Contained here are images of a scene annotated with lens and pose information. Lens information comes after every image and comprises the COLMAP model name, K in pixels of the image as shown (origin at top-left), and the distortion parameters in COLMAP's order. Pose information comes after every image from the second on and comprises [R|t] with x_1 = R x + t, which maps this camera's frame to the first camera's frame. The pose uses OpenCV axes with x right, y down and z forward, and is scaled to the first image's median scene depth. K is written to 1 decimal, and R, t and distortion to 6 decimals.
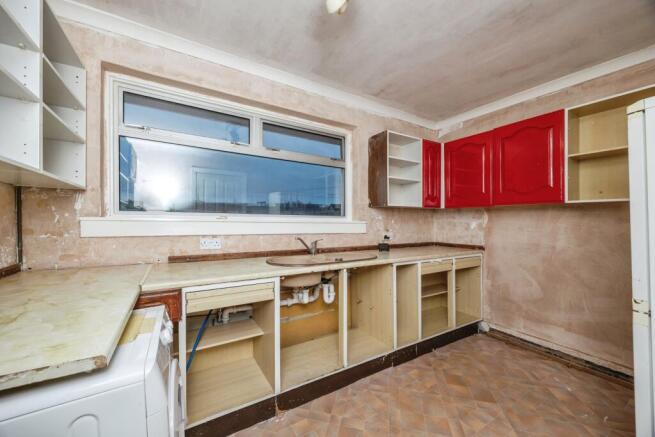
lens RADIAL K [[252.5, 0, 327.5], [0, 252.5, 218.5], [0, 0, 1]] dist [0.000288, 0.000129]
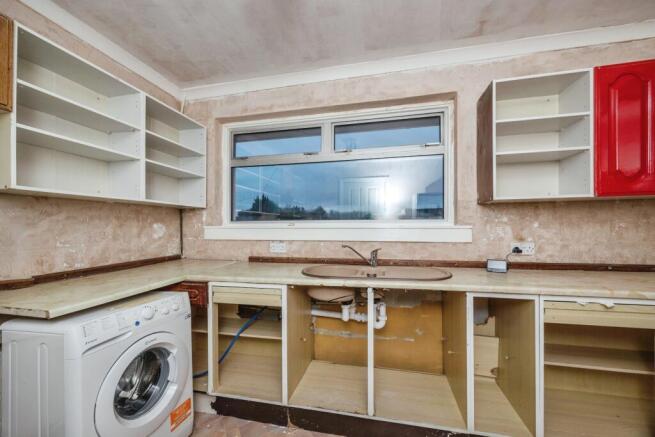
lens RADIAL K [[257.1, 0, 328.0], [0, 257.1, 223.7], [0, 0, 1]] dist [0.001327, 0.000064]
pose [[0.718969, -0.020190, -0.694748, 0.467413], [0.020986, 0.999753, -0.007336, 0.004665], [0.694725, -0.009305, 0.719215, 0.303978]]
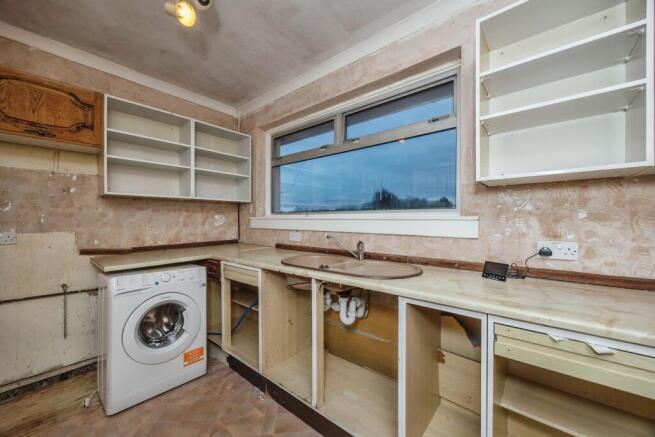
lens RADIAL K [[252.5, 0, 327.5], [0, 252.5, 218.5], [0, 0, 1]] dist [0.000288, 0.000129]
pose [[0.316361, -0.010685, -0.948579, 0.720398], [0.016585, 0.999846, -0.005731, 0.018463], [0.948494, -0.013919, 0.316489, 0.707642]]
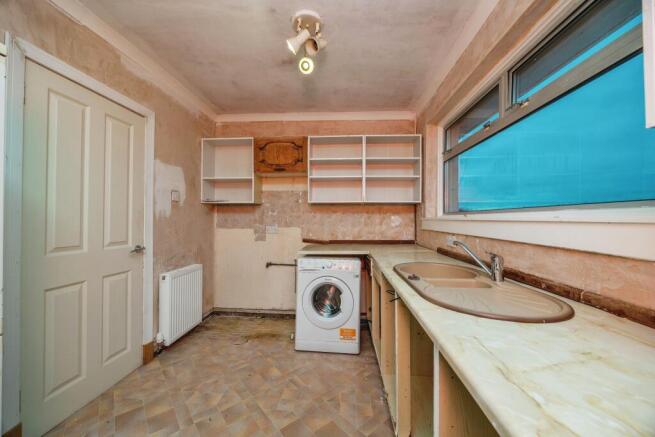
lens RADIAL K [[249.0, 0, 327.8], [0, 249.0, 215.0], [0, 0, 1]] dist [-0.000935, -0.000017]
pose [[-0.574674, -0.026405, -0.817956, 0.639270], [0.001599, 0.999441, -0.033387, 0.023500], [0.818381, -0.020494, -0.574311, 1.096903]]
